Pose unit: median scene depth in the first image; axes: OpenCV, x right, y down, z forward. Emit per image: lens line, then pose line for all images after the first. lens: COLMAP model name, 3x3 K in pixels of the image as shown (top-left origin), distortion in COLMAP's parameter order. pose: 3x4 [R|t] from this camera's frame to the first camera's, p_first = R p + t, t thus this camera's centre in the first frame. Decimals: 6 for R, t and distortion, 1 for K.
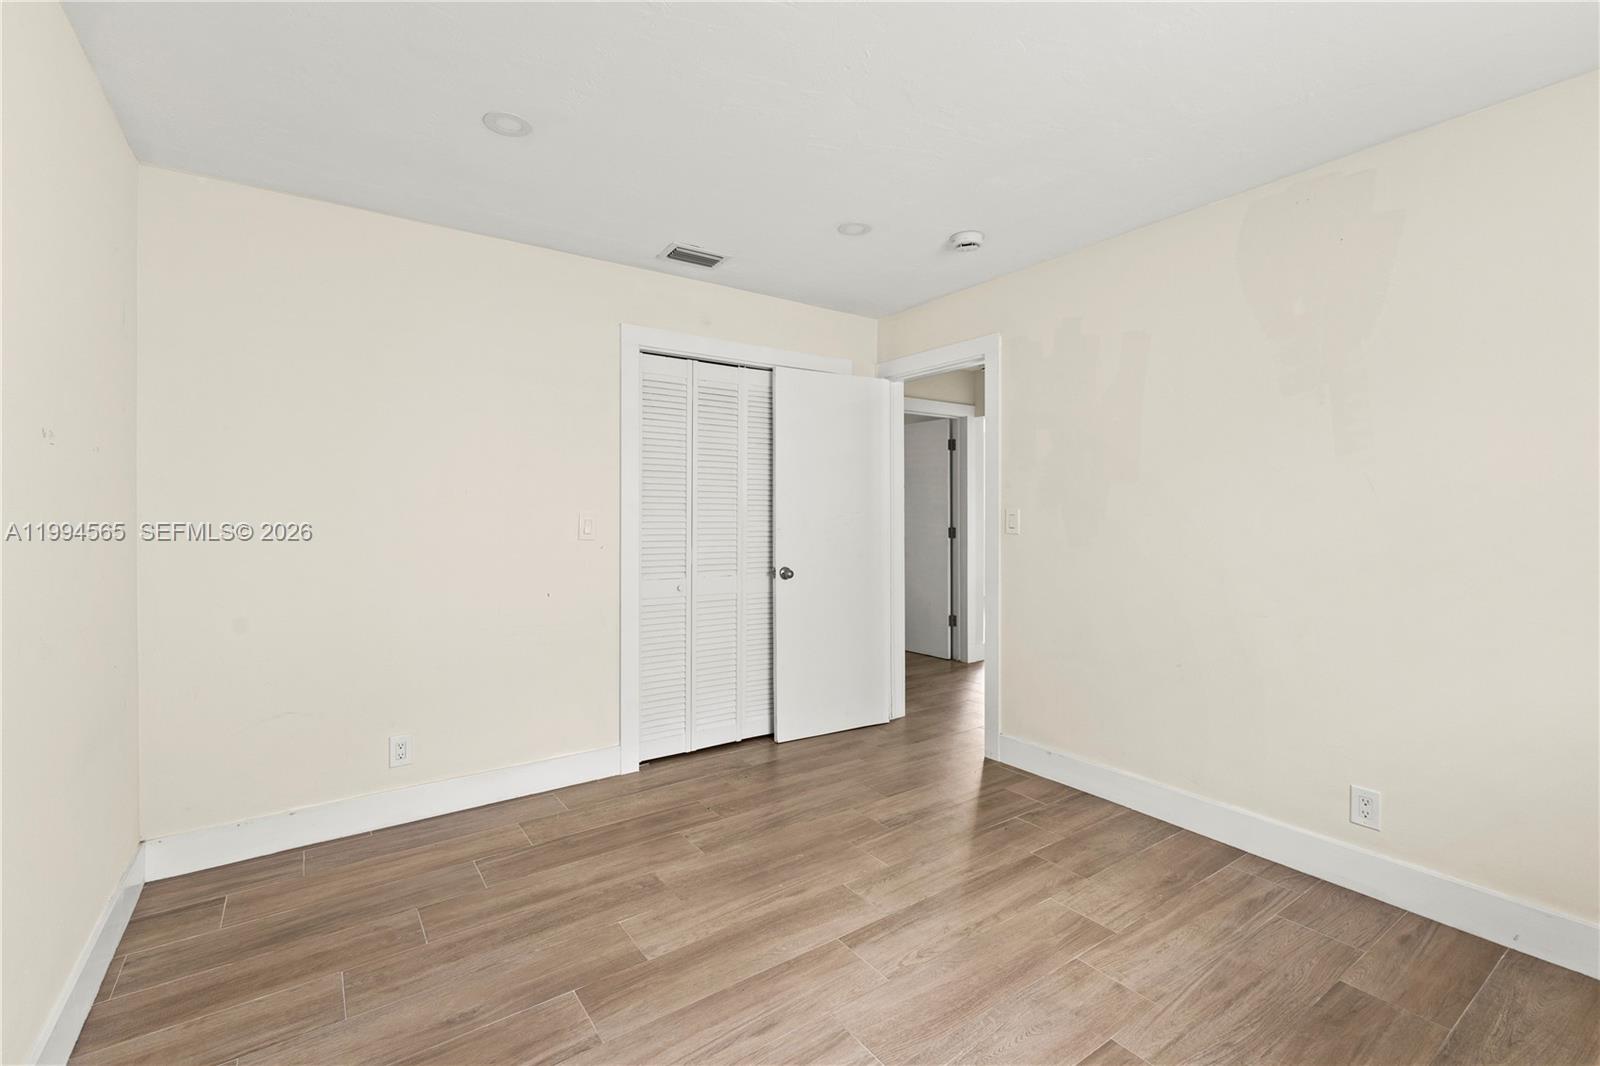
lens RADIAL K [[694.1, 0, 797.7], [0, 694.1, 525.8], [0, 0, 1]] dist [0.000215, -0.003001]
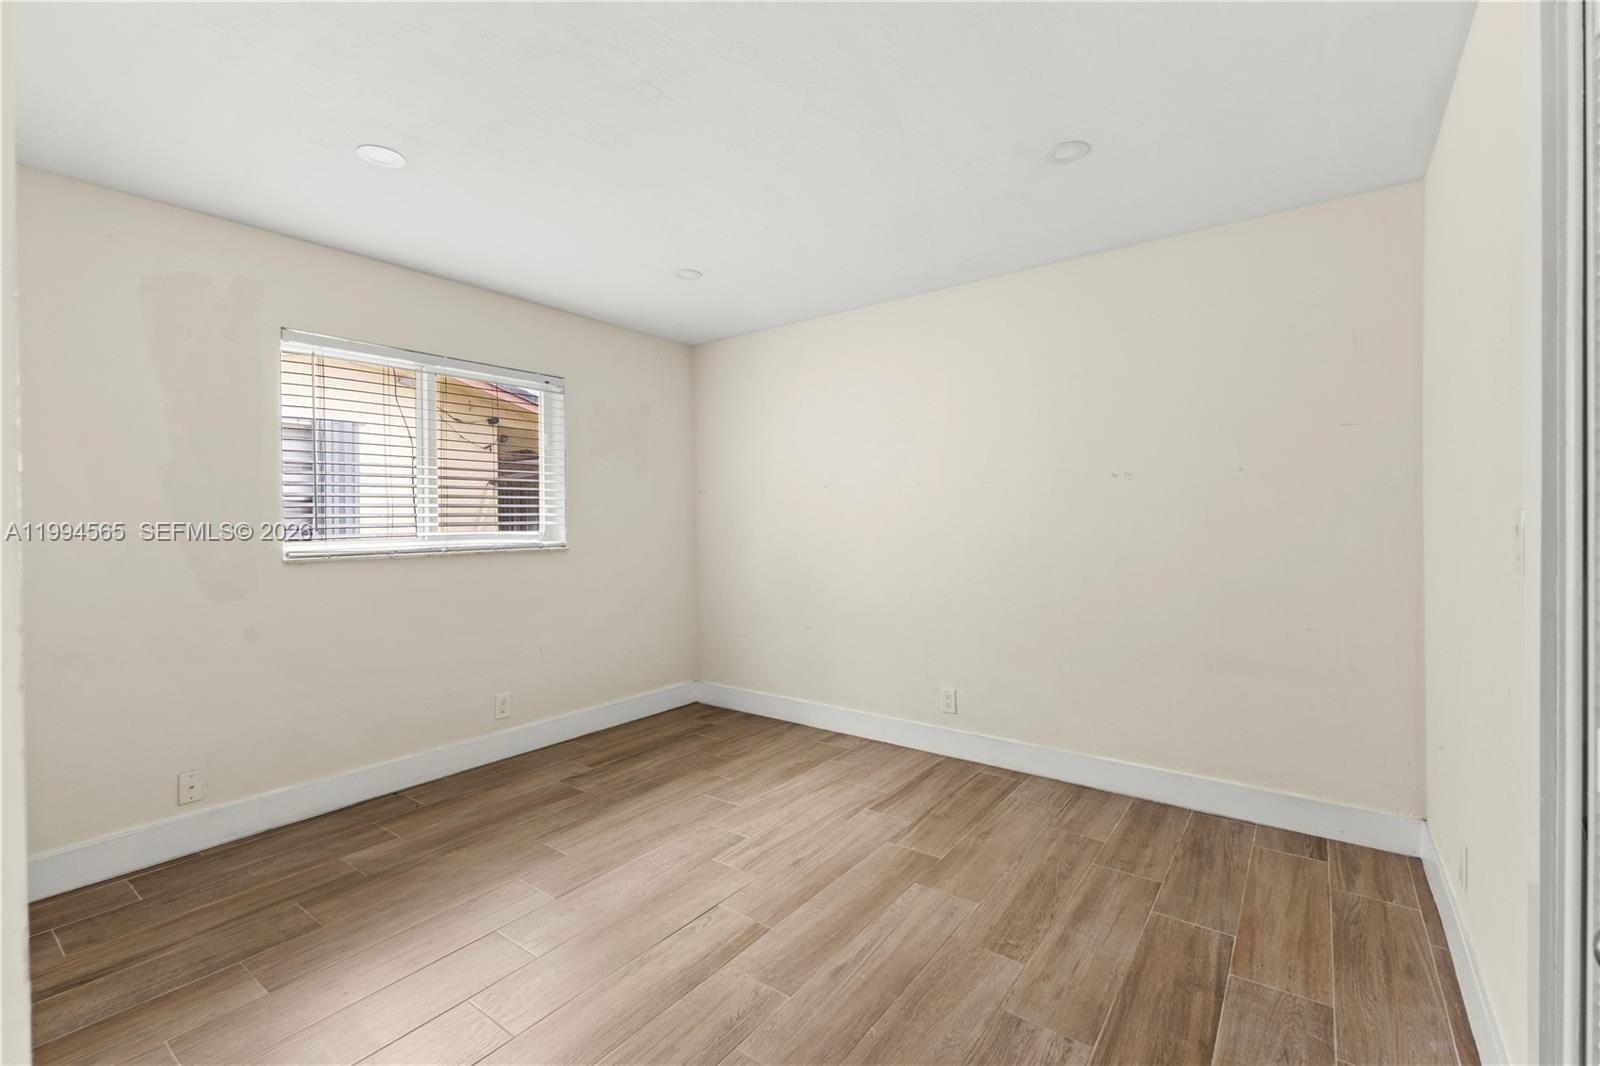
lens RADIAL K [[694.1, 0, 800.4], [0, 694.1, 524.3], [0, 0, 1]] dist [0.000215, -0.003001]
pose [[-0.950135, 0.013707, -0.311536, 0.317519], [0.006424, 0.999682, 0.024392, -0.030649], [0.311772, 0.021174, -0.949921, 1.903703]]
